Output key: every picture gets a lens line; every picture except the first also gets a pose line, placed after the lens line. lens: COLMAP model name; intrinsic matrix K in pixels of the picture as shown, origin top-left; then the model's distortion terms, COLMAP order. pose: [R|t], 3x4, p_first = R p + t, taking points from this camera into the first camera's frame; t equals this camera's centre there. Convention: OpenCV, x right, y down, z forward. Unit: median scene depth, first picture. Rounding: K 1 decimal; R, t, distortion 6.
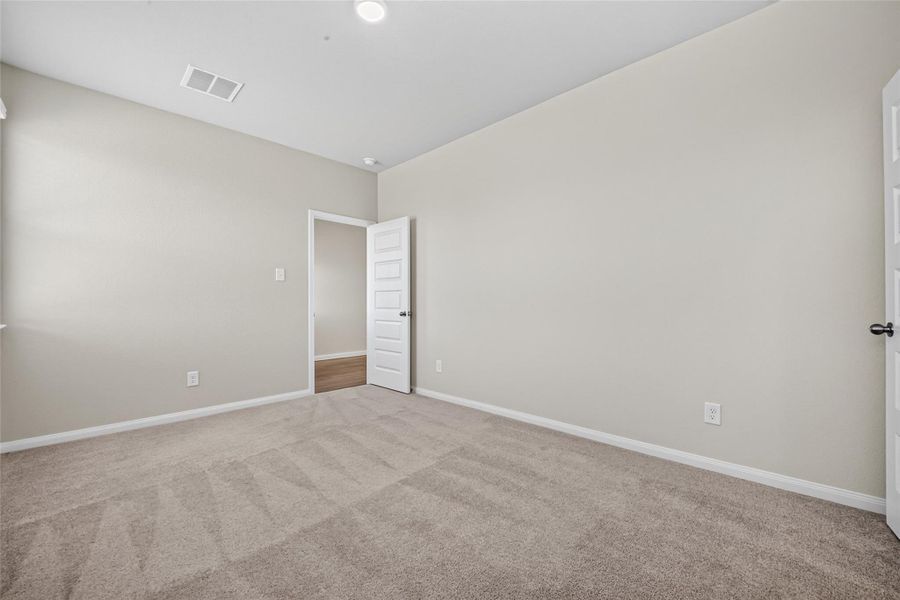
lens RADIAL K [[370.3, 0, 450.0], [0, 370.3, 300.0], [0, 0, 1]] dist [0.000591, -0.009228]
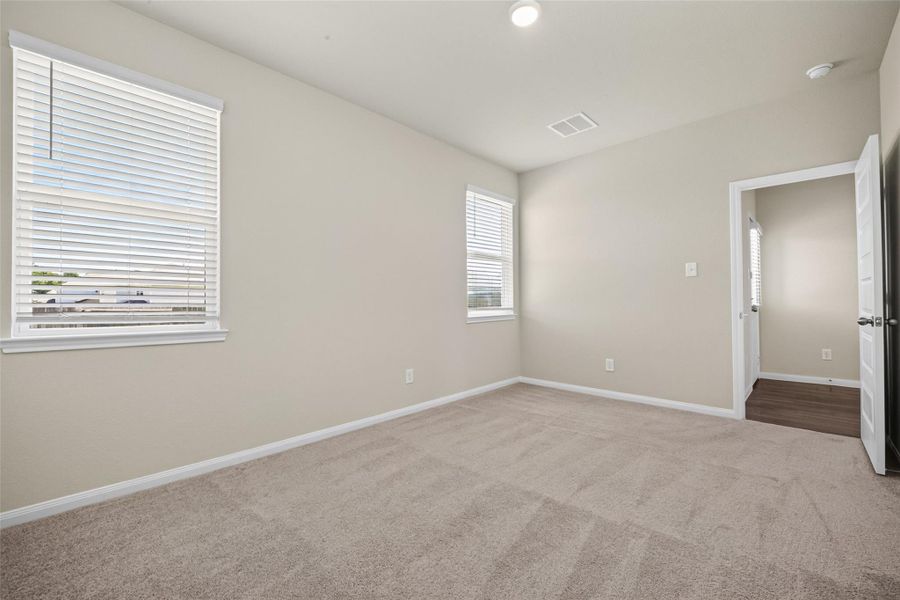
lens RADIAL K [[370.3, 0, 450.0], [0, 370.3, 300.0], [0, 0, 1]] dist [0.000591, -0.009228]
pose [[-0.010626, -0.001067, -0.999943, 0.587636], [0.012071, 0.999926, -0.001196, -0.001137], [0.999871, -0.012083, -0.010612, 0.580731]]
